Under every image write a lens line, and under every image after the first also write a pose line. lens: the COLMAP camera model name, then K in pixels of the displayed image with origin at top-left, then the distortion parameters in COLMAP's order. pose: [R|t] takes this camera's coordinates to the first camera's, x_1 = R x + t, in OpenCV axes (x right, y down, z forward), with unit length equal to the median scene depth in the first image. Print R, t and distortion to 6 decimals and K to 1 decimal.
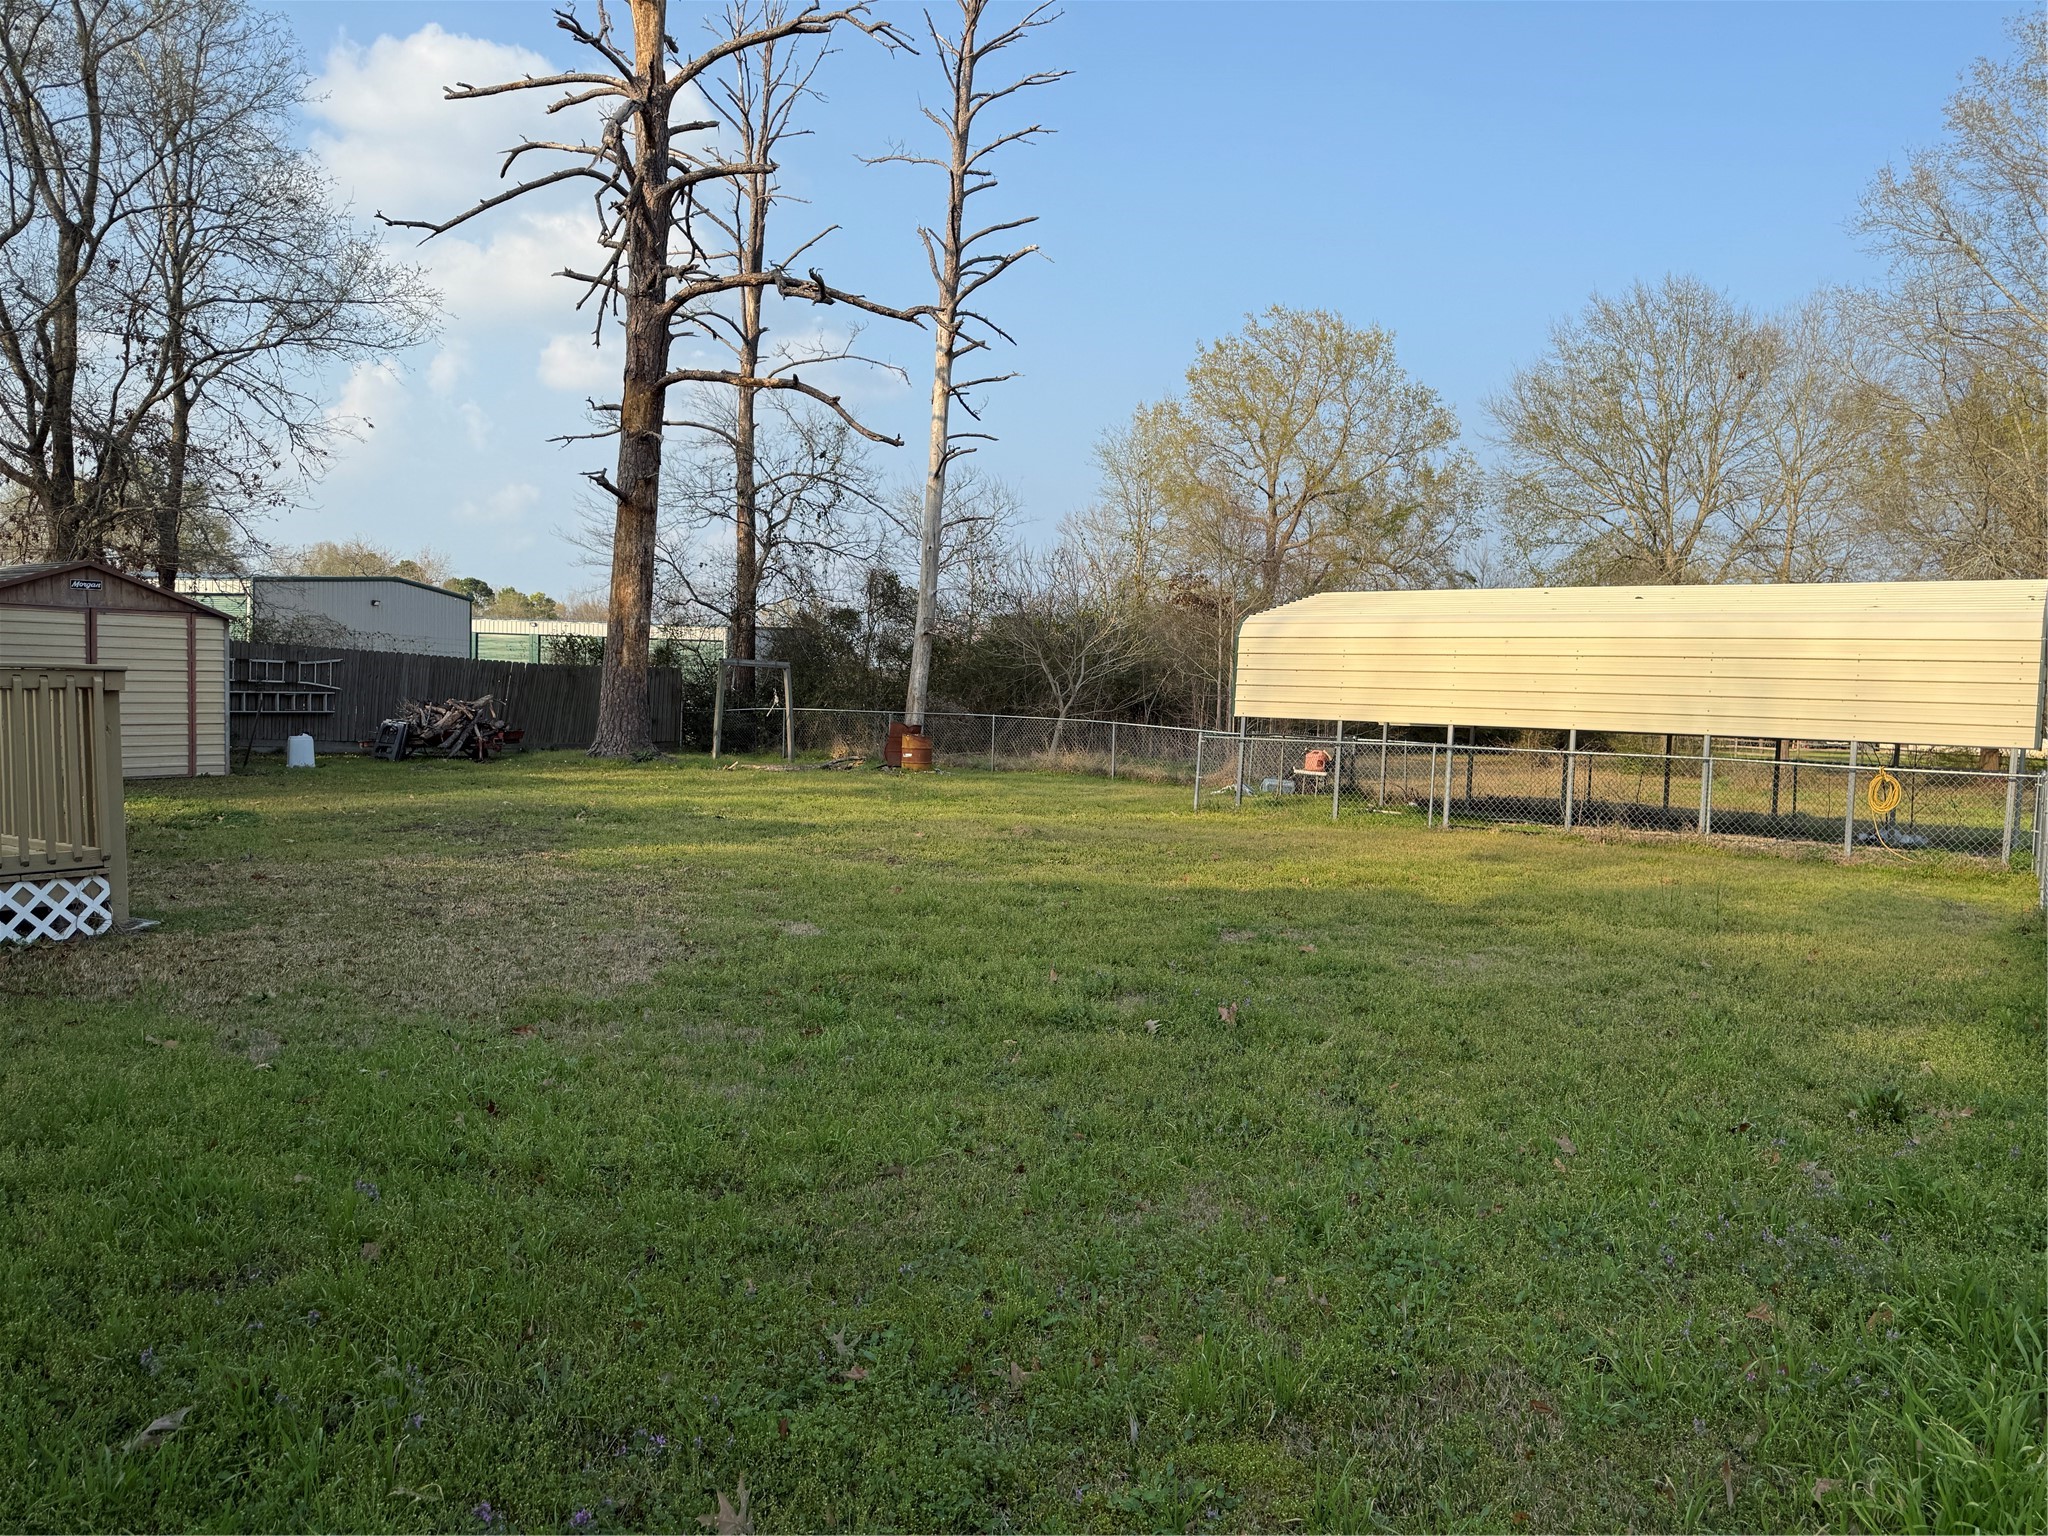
lens RADIAL K [[1444.8, 0, 1024.0], [0, 1444.8, 768.0], [0, 0, 1]] dist [0.021326, -0.031342]
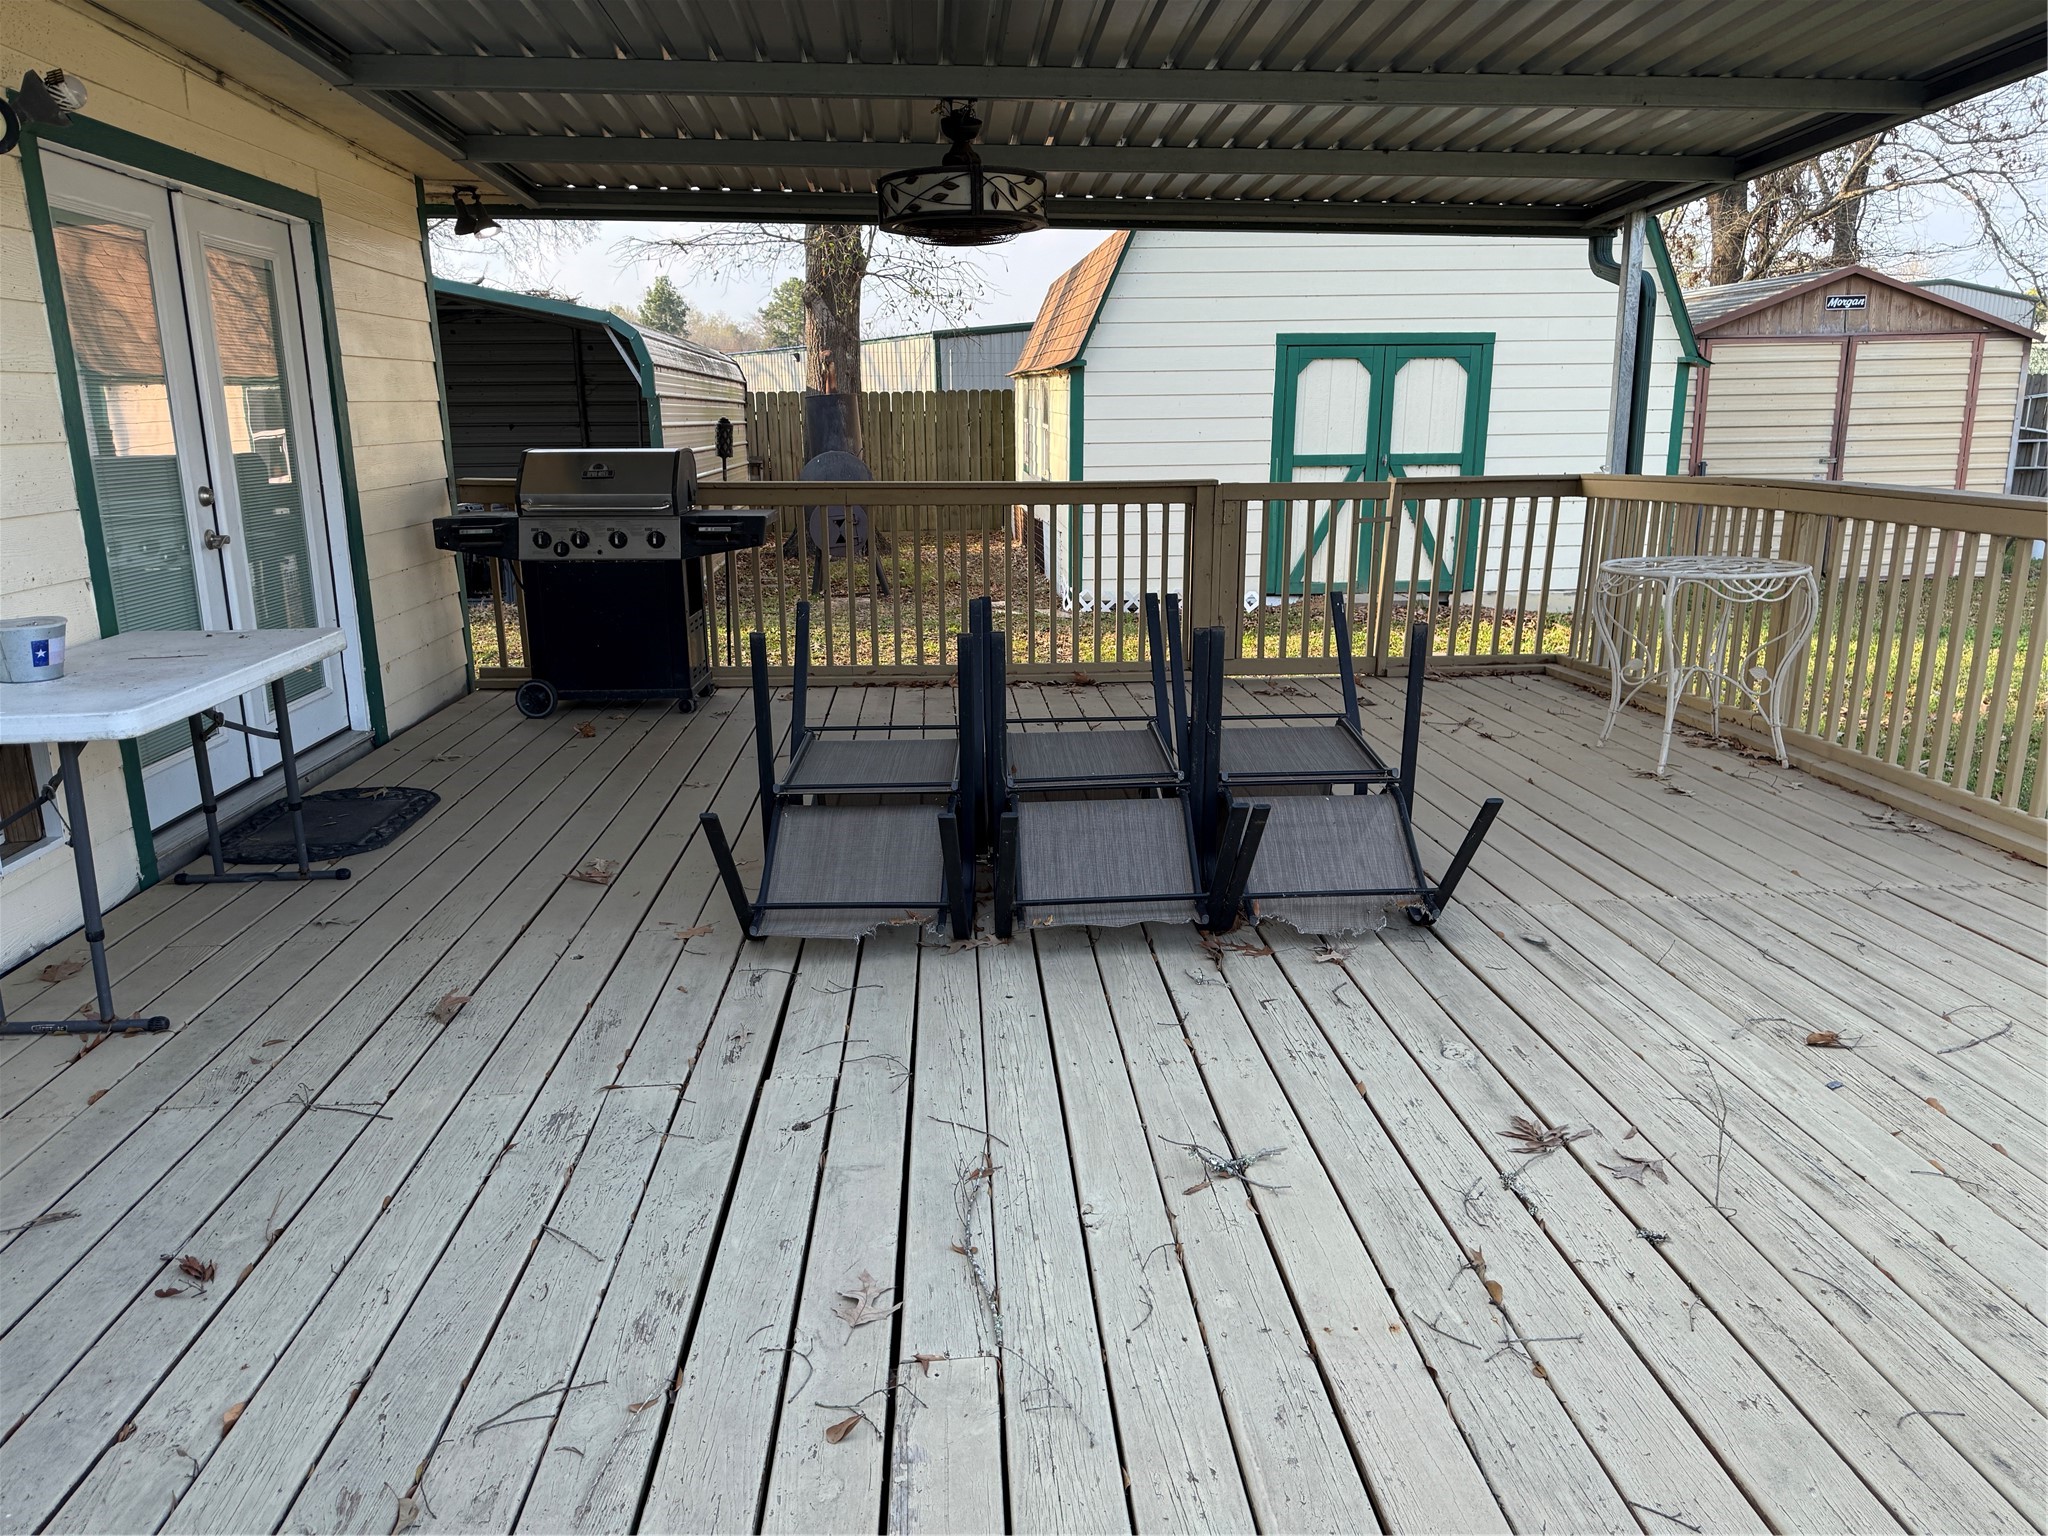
lens RADIAL K [[1444.8, 0, 1024.0], [0, 1444.8, 768.0], [0, 0, 1]] dist [0.021326, -0.031342]
pose [[0.624447, 0.150356, -0.766458, -0.305051], [-0.010013, 0.982757, 0.184630, -0.028263], [0.781003, -0.107617, 0.615185, 0.218352]]
